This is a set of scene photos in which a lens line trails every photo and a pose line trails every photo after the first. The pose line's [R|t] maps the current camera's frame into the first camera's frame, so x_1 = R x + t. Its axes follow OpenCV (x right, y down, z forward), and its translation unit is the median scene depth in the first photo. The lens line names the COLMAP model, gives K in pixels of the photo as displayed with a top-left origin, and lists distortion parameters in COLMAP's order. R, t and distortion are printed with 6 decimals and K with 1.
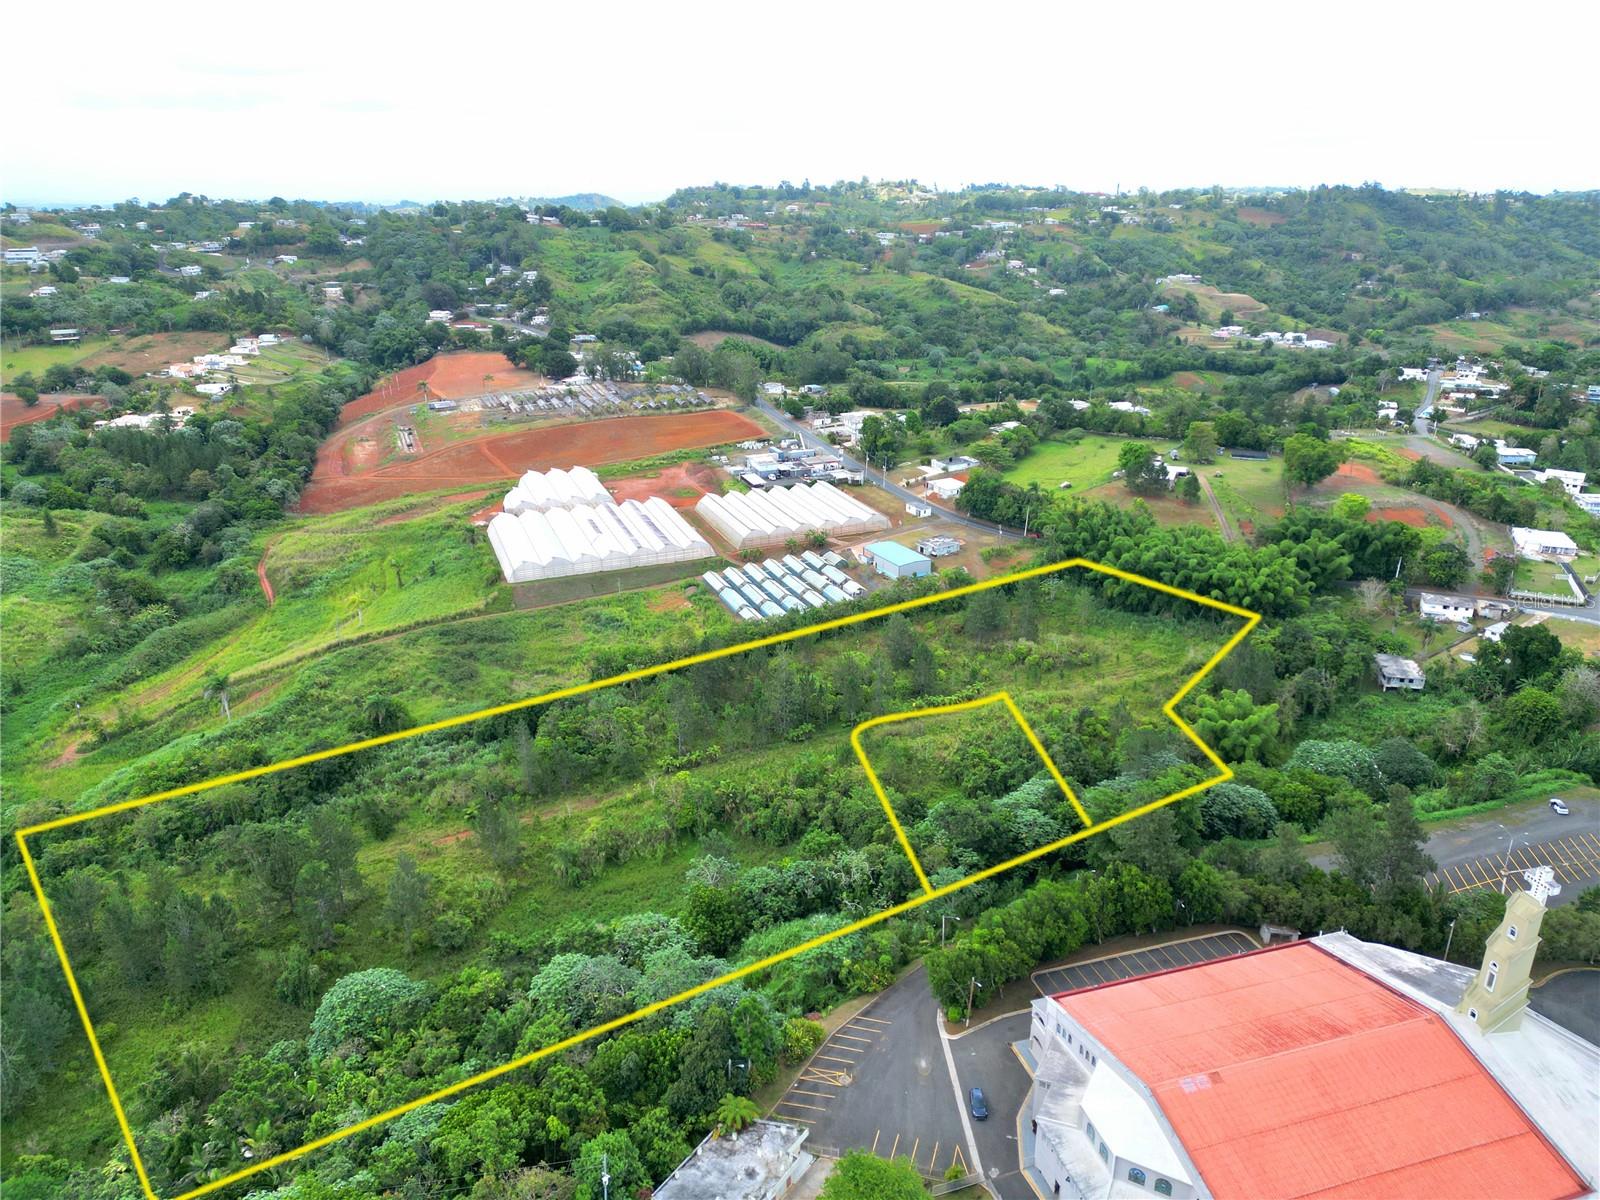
lens RADIAL K [[1170.2, 0, 797.4], [0, 1170.2, 628.5], [0, 0, 1]] dist [0.083582, -0.087603]
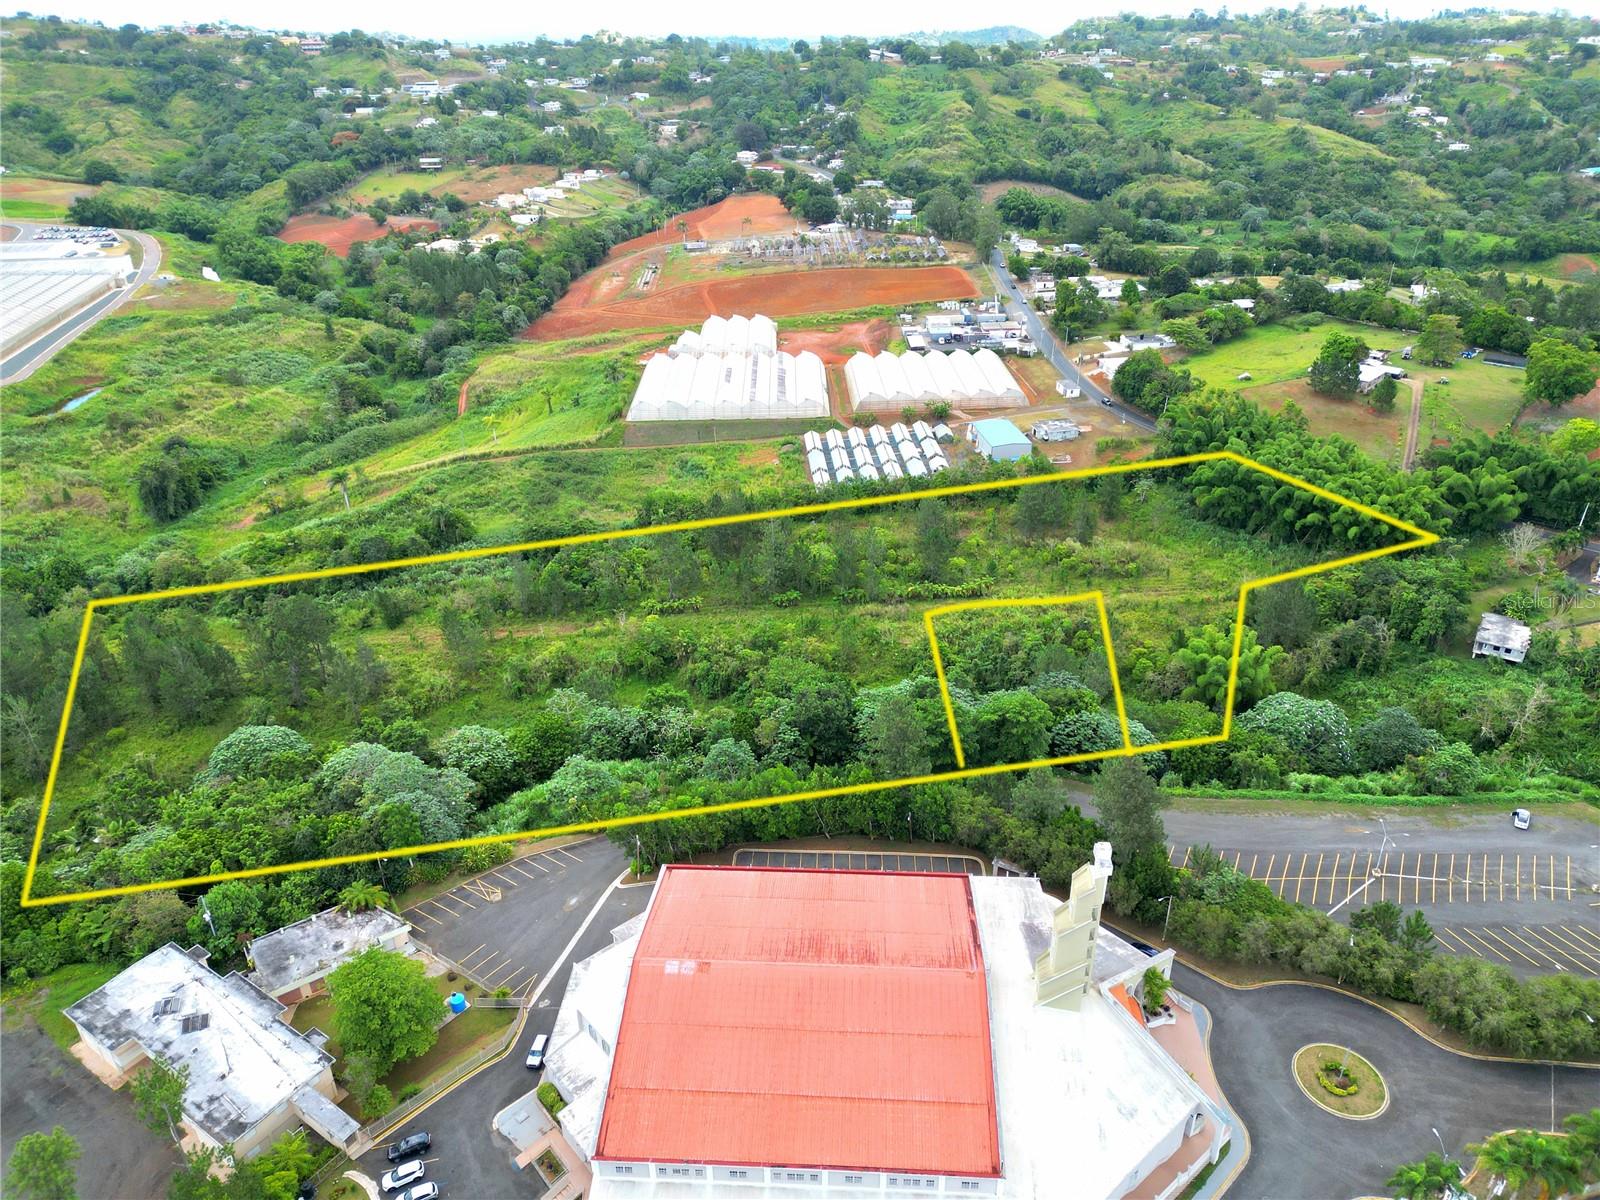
lens RADIAL K [[1170.2, 0, 797.4], [0, 1170.2, 628.5], [0, 0, 1]] dist [0.083582, -0.087603]
pose [[0.929759, 0.165033, -0.329108, 0.181529], [-0.125361, 0.982400, 0.138473, -0.013434], [0.346168, -0.087489, 0.934084, 0.030952]]
